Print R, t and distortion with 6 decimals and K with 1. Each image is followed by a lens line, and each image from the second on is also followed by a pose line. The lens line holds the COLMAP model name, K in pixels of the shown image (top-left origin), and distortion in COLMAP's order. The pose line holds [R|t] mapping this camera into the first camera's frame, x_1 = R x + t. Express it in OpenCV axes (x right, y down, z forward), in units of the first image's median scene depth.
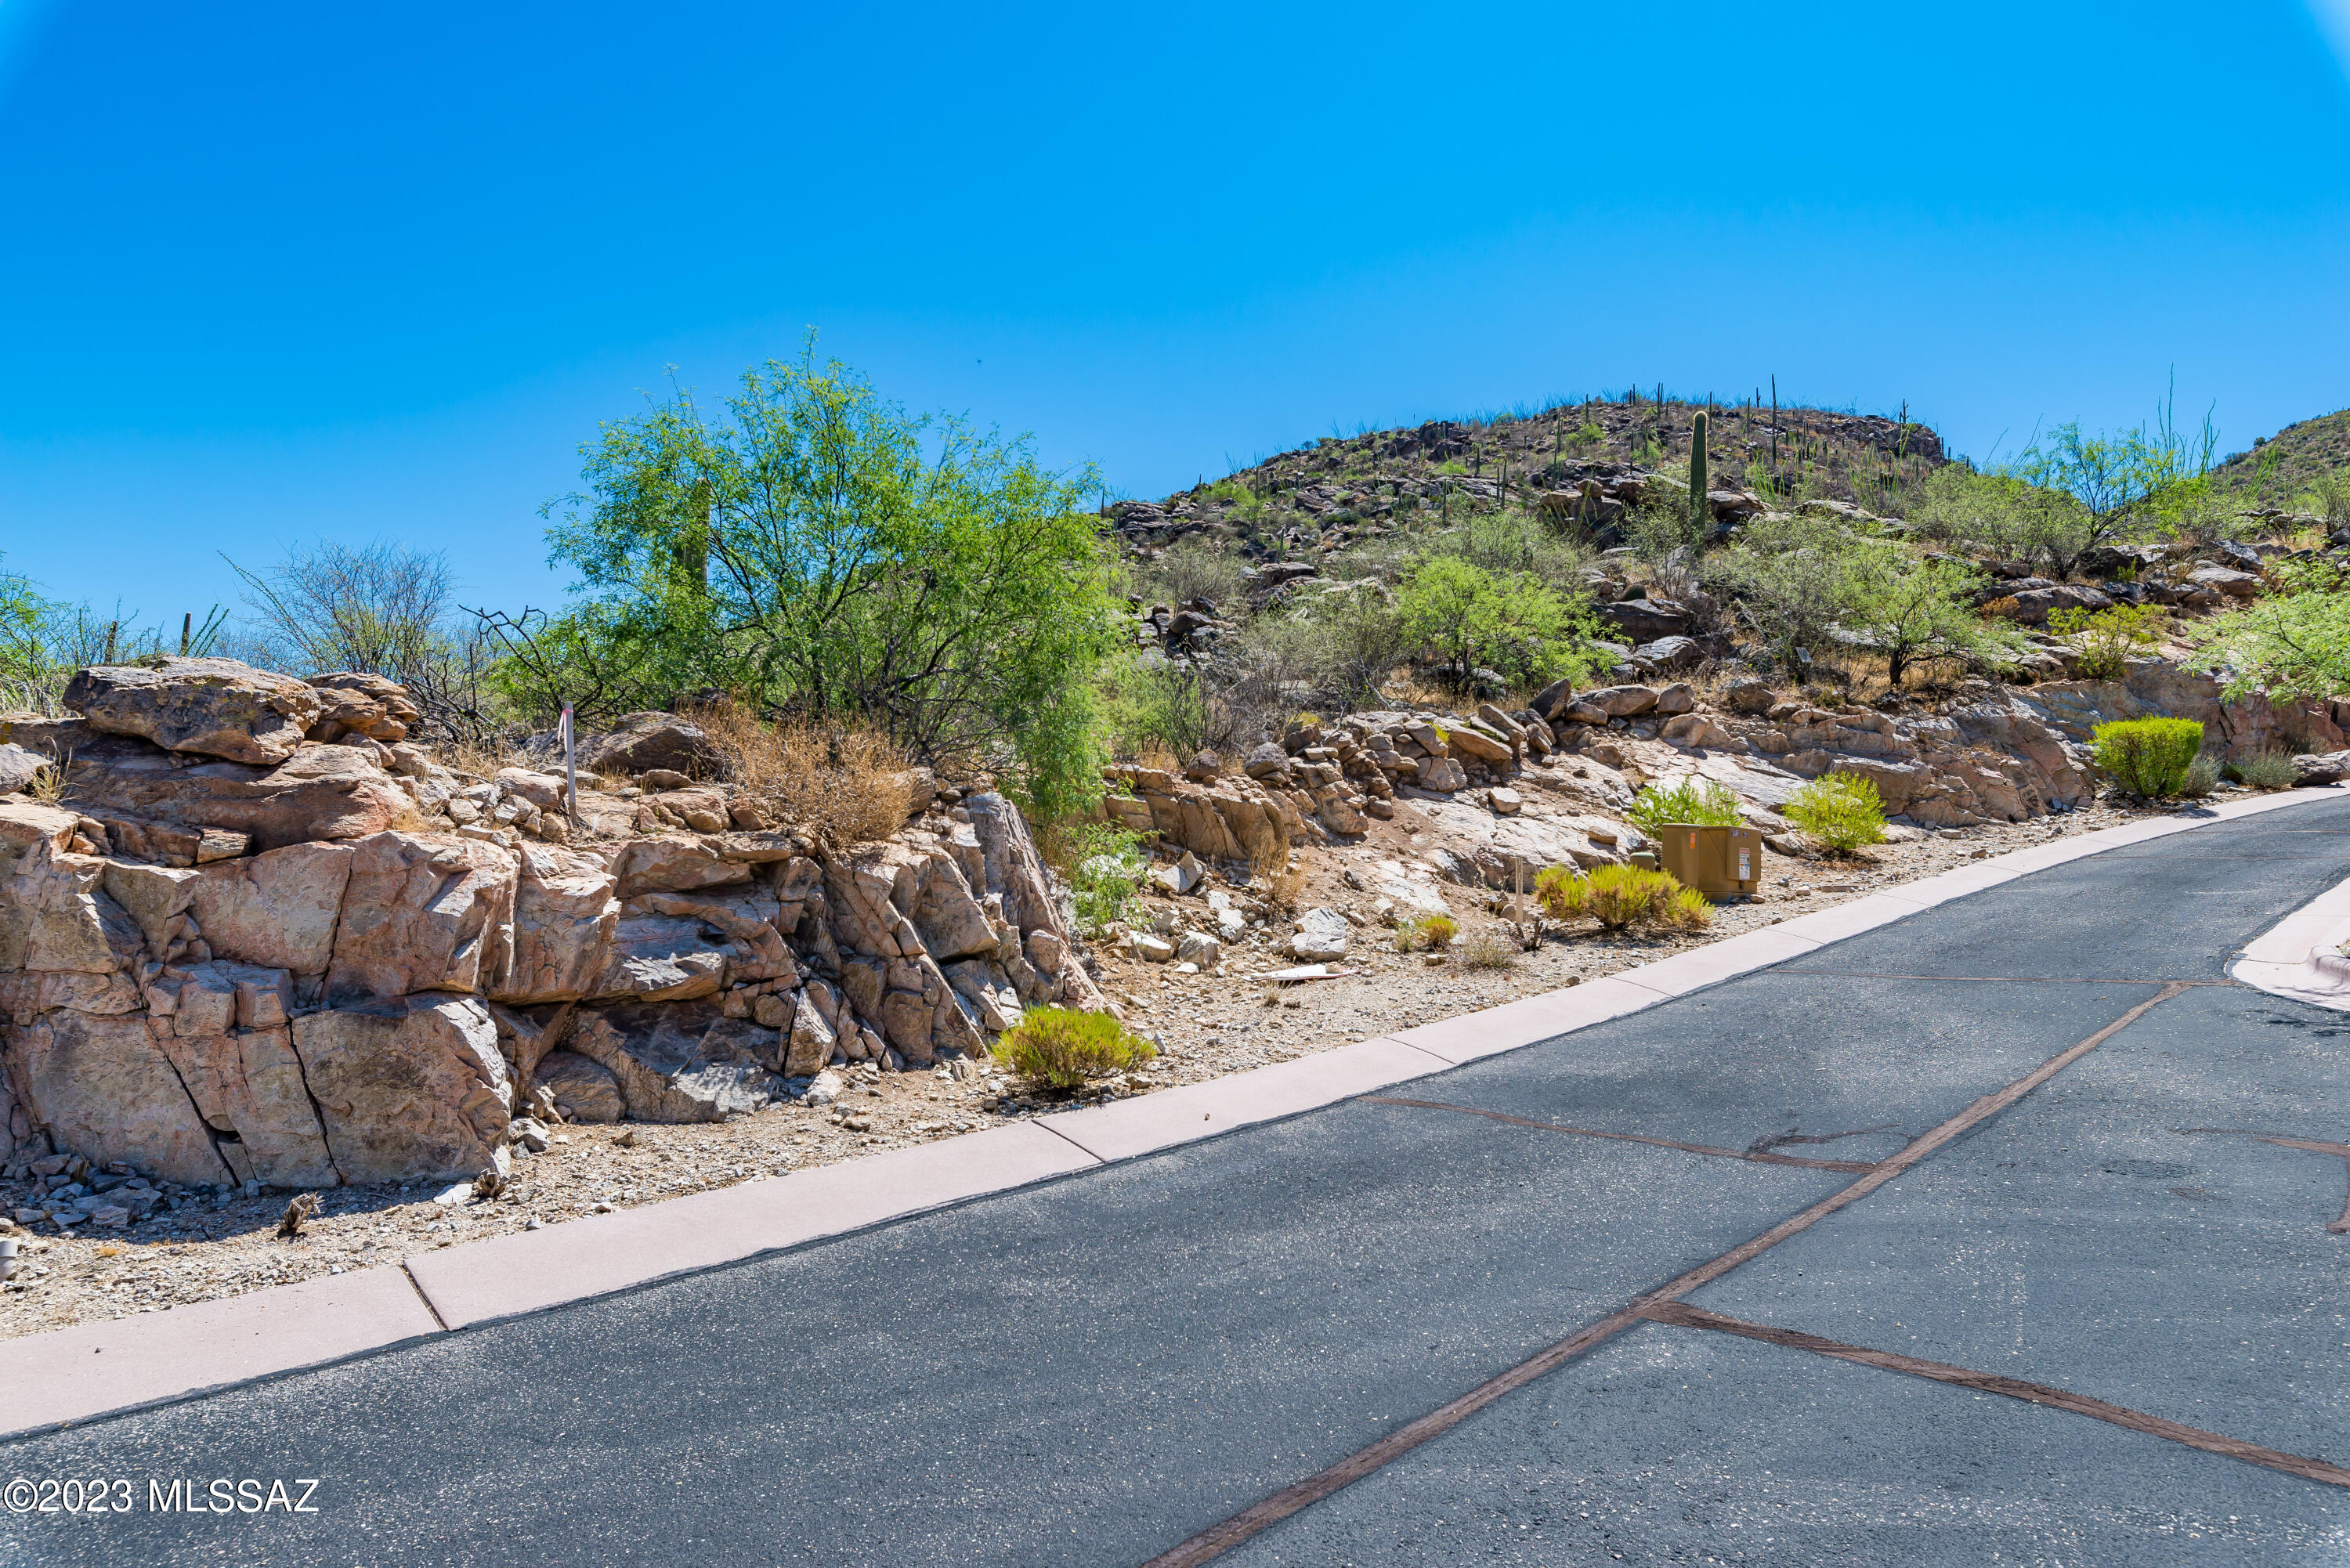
lens RADIAL K [[1416.0, 0, 1175.5], [0, 1416.0, 780.2], [0, 0, 1]] dist [0.006148, 0.000859]
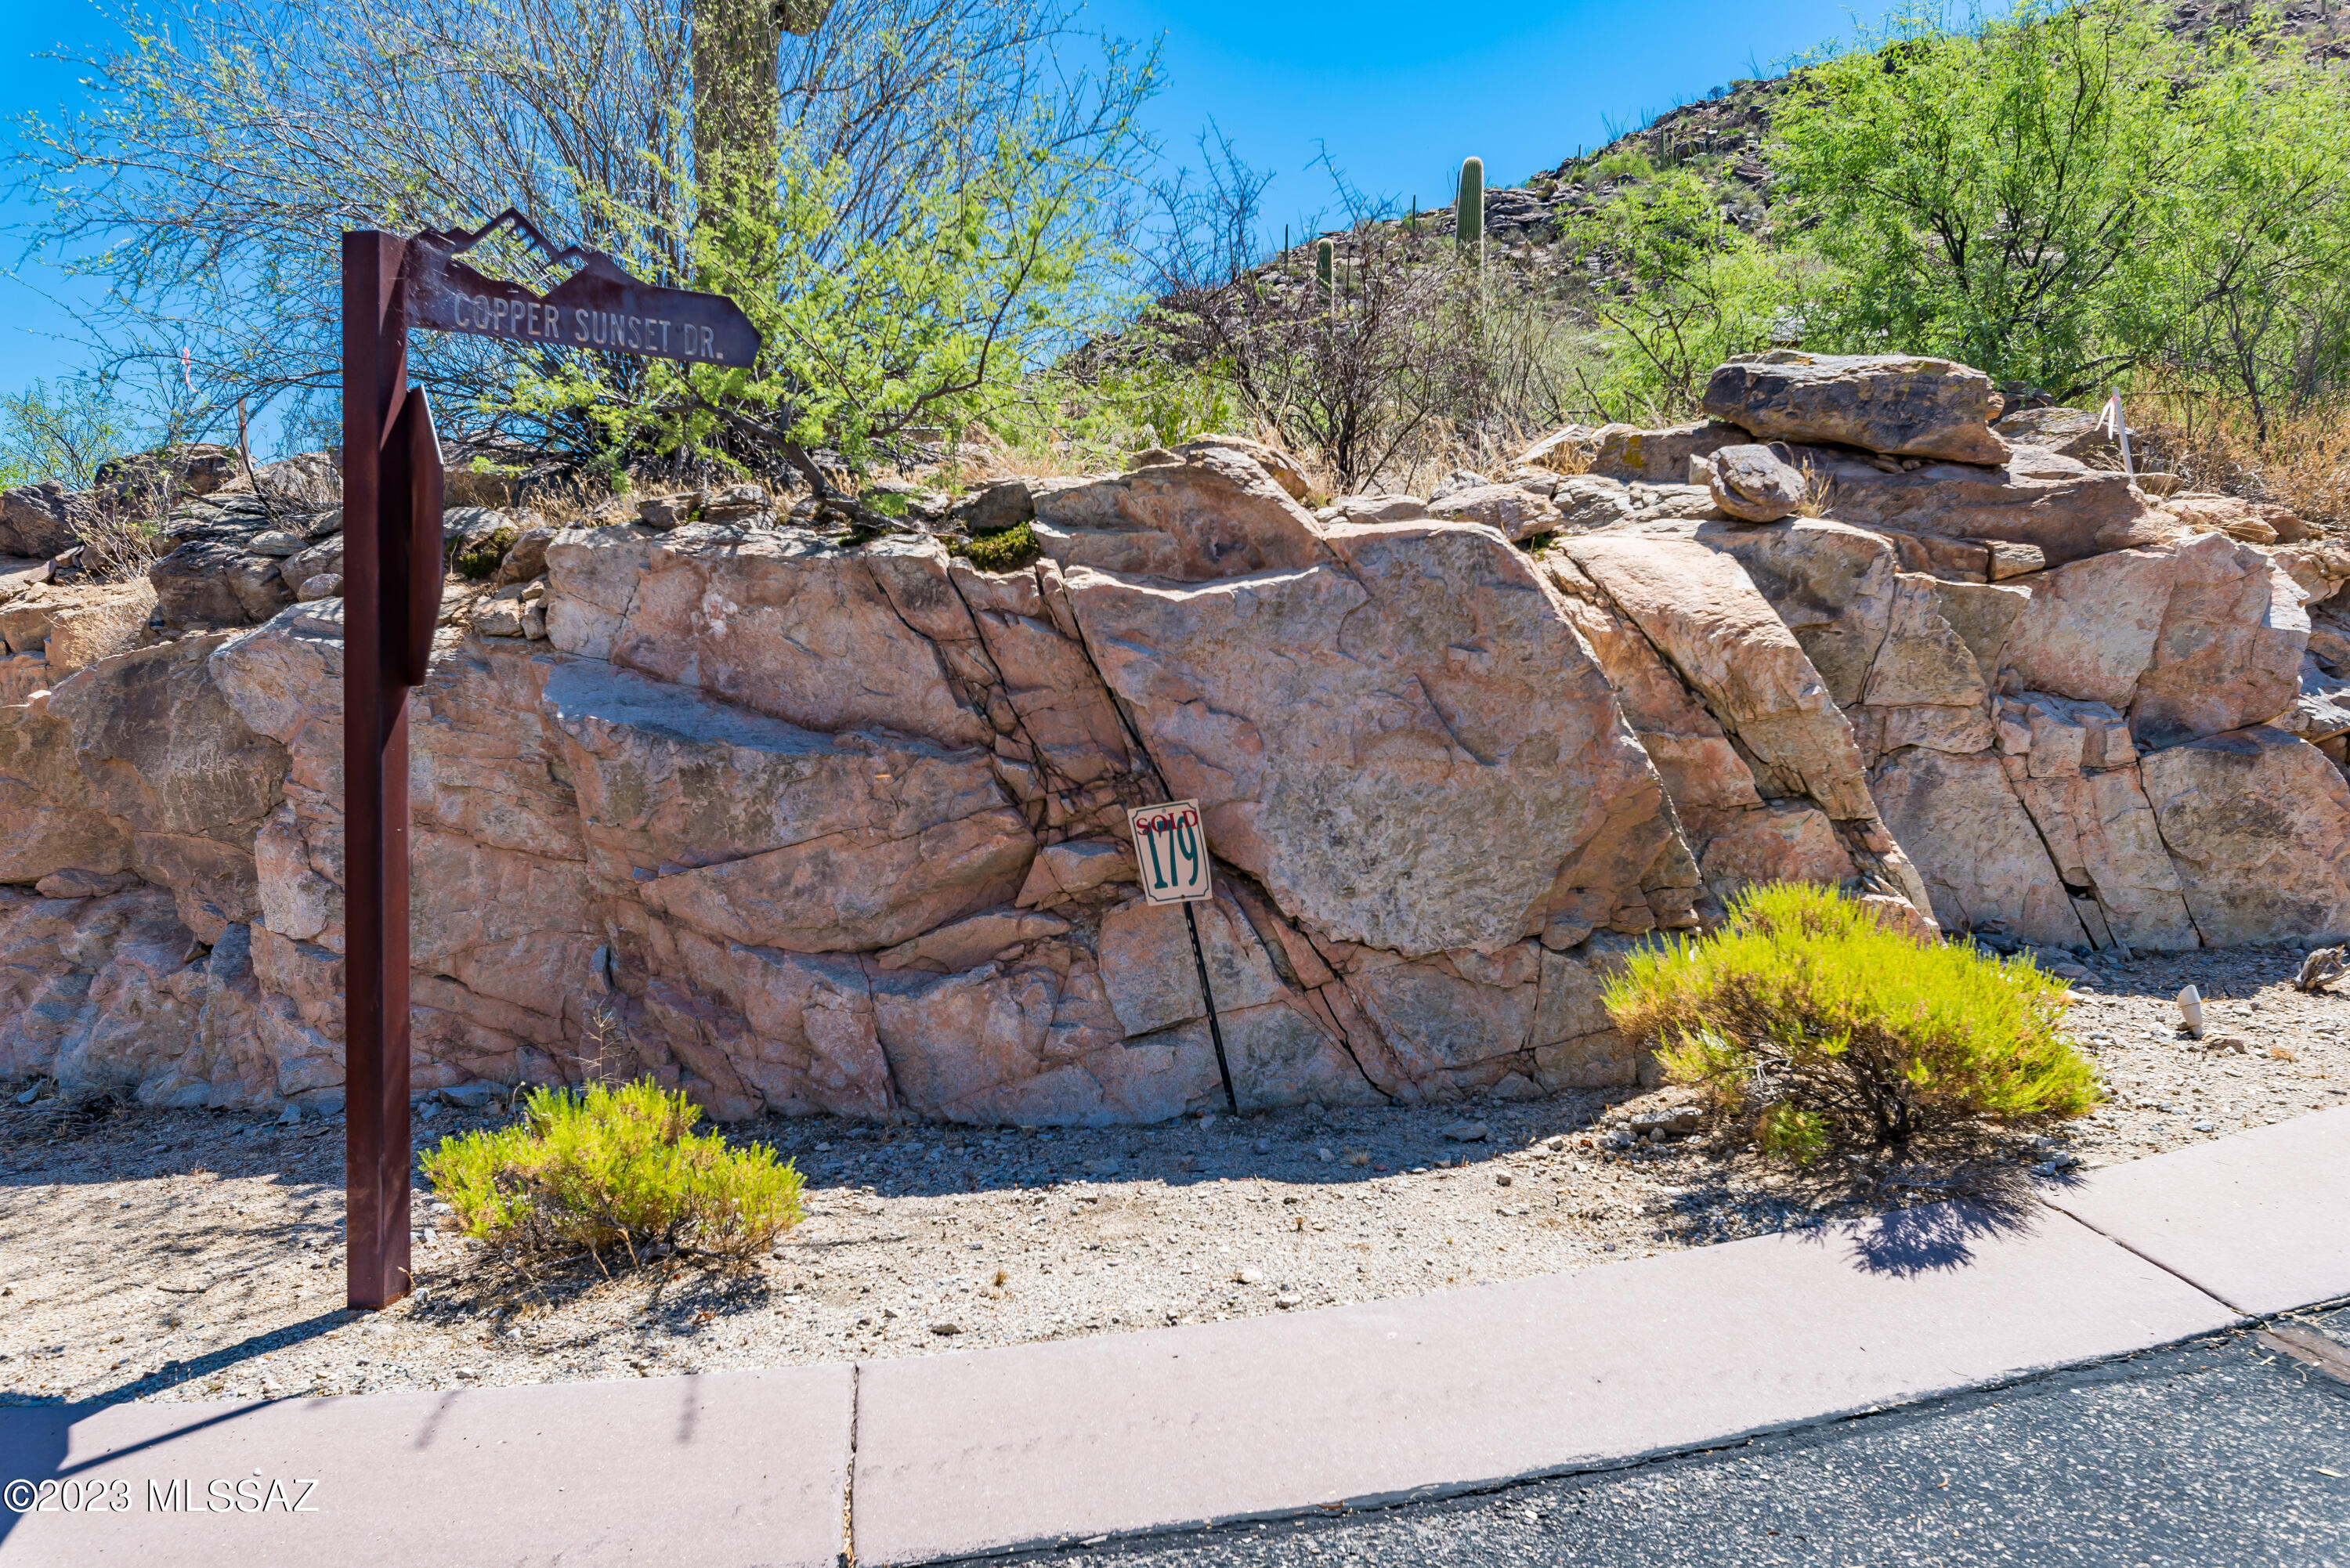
lens RADIAL K [[1771.8, 0, 1173.9], [0, 1771.8, 787.7], [0, 0, 1]] dist [-0.000534, 0.000485]
pose [[0.983103, -0.021712, -0.181760, -0.931116], [0.044180, 0.991730, 0.120497, 0.030605], [0.177641, -0.126492, 0.975932, -0.131824]]
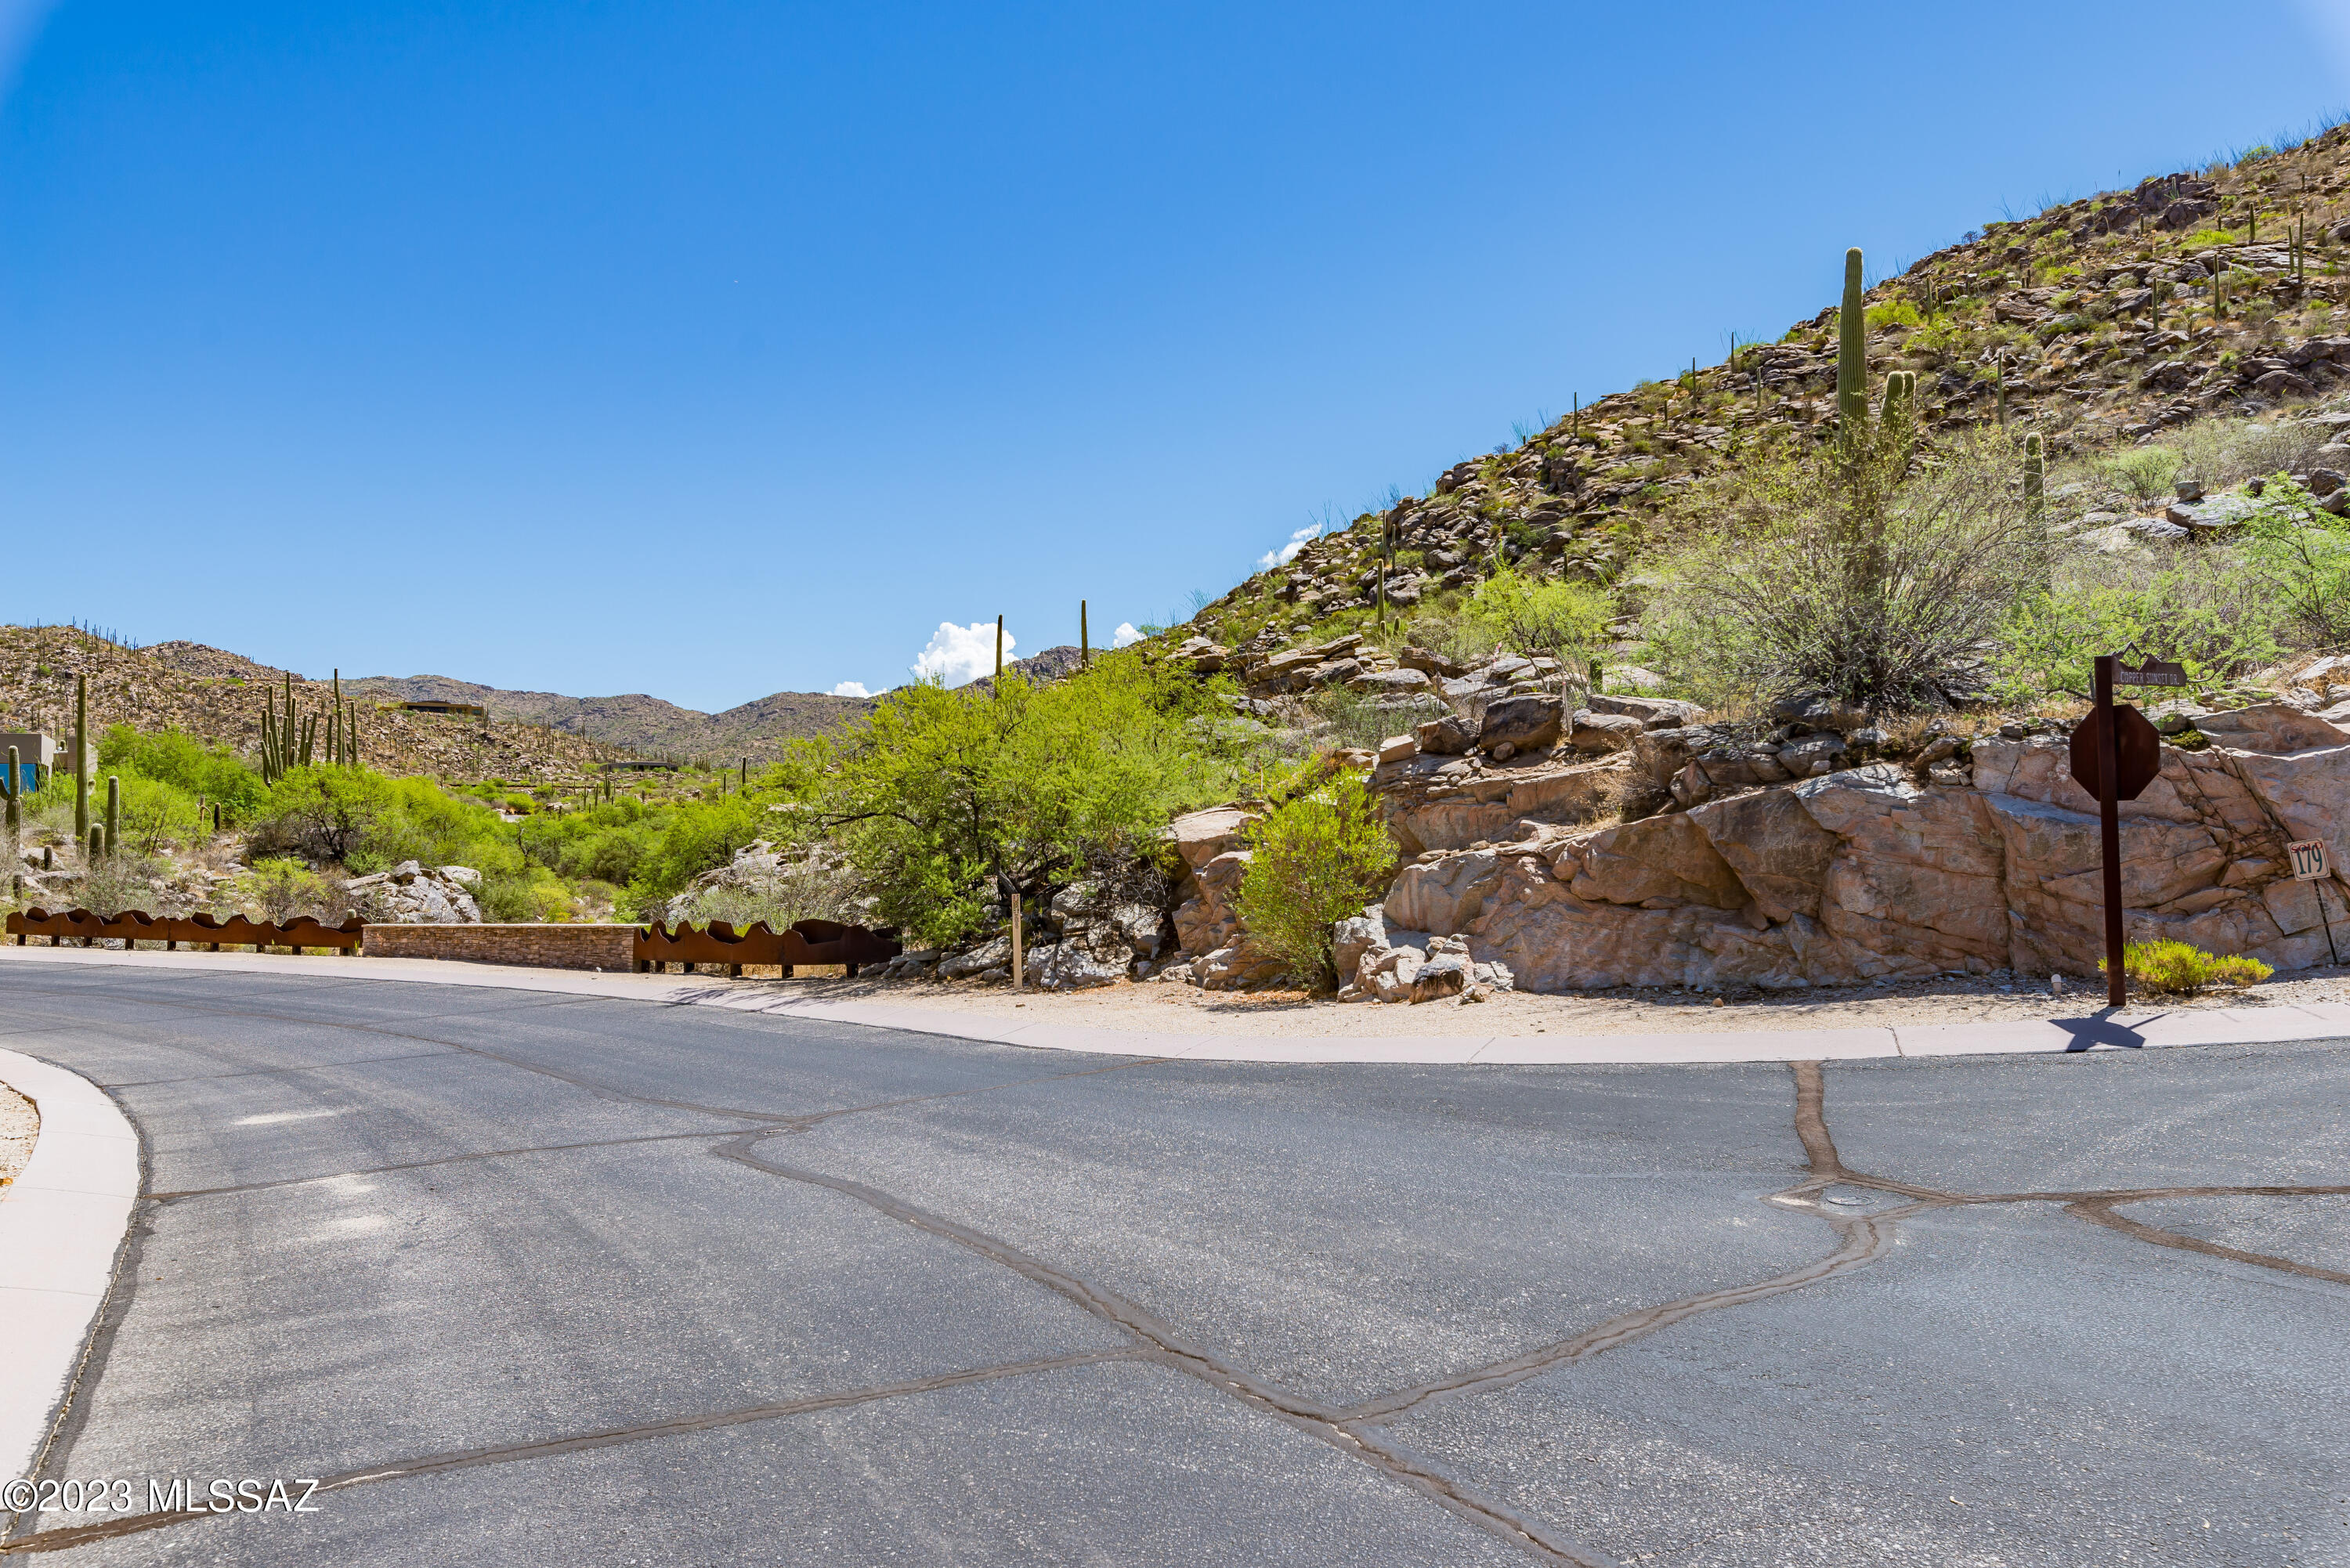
lens RADIAL K [[1685.4, 0, 1175.1], [0, 1685.4, 784.0], [0, 0, 1]] dist [0.000916, -0.001399]
pose [[0.944304, -0.070424, -0.321449, -1.606431], [0.085237, 0.995840, 0.032223, -0.090883], [0.317843, -0.057828, 0.946378, -1.456531]]
